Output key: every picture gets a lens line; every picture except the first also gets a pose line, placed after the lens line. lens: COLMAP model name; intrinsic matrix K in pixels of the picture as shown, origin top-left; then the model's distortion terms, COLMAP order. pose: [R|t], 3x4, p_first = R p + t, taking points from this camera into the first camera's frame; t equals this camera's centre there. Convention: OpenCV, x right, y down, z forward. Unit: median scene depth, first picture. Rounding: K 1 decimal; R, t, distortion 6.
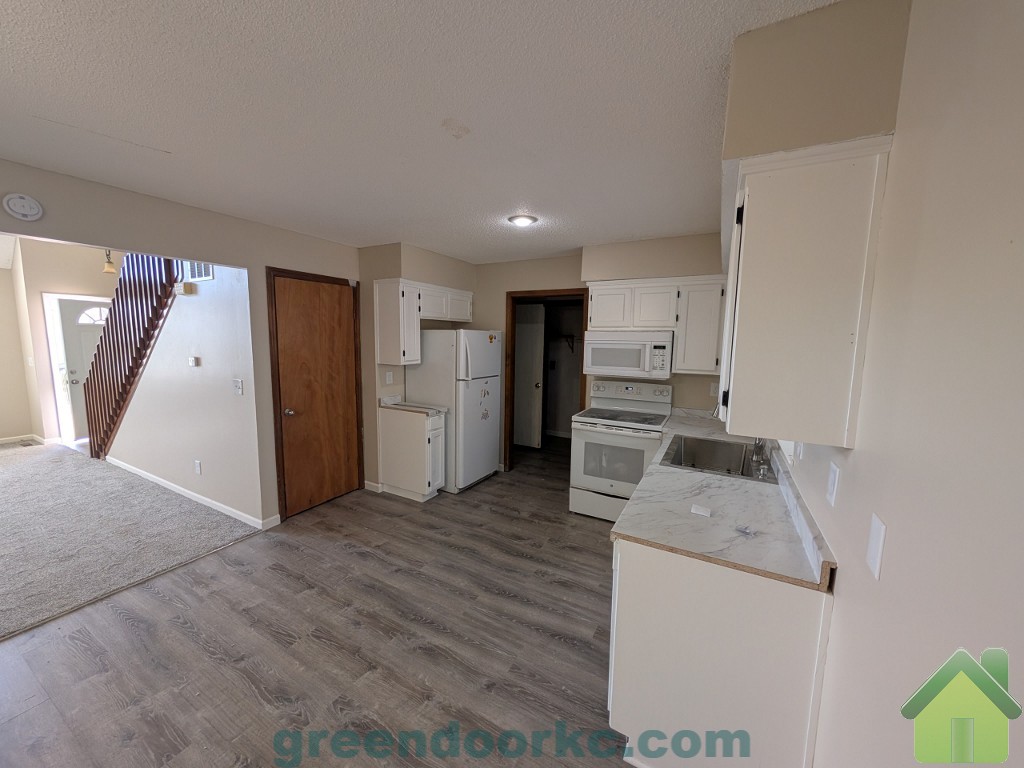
lens RADIAL K [[388.3, 0, 504.6], [0, 388.3, 382.2], [0, 0, 1]] dist [-0.001898, -0.000106]
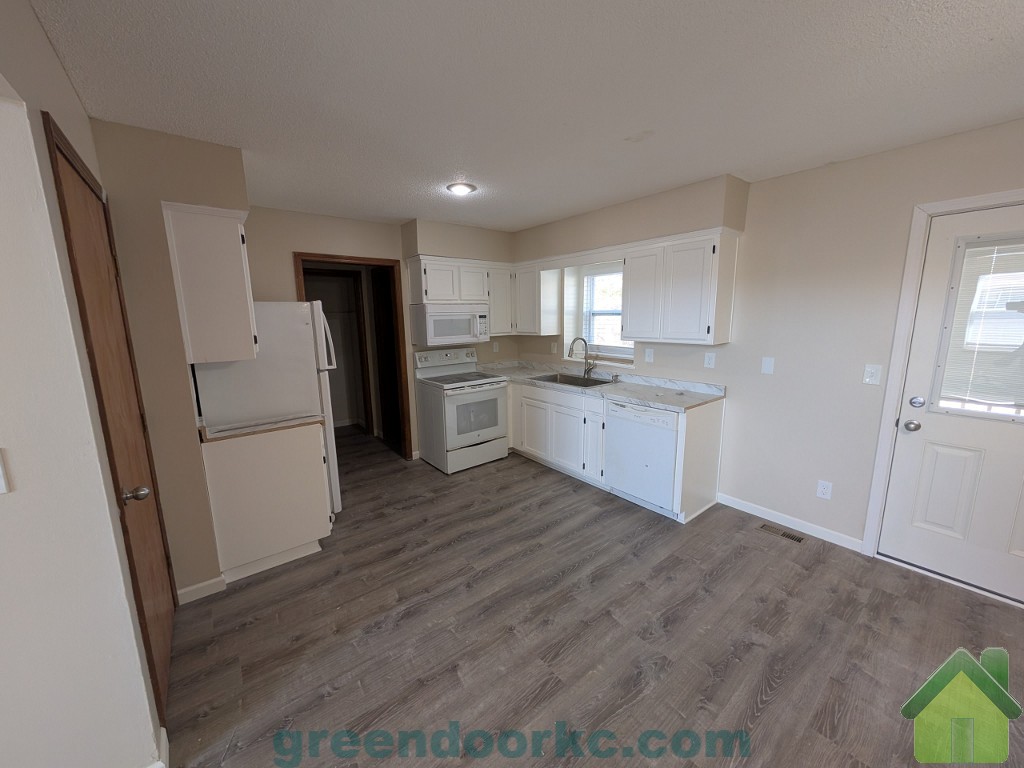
lens RADIAL K [[388.3, 0, 504.5], [0, 388.3, 382.3], [0, 0, 1]] dist [-0.001898, -0.000106]
pose [[0.385310, -0.179877, 0.905086, -0.788928], [0.129983, 0.981618, 0.139751, -0.051076], [-0.913587, 0.063798, 0.401608, 0.472573]]
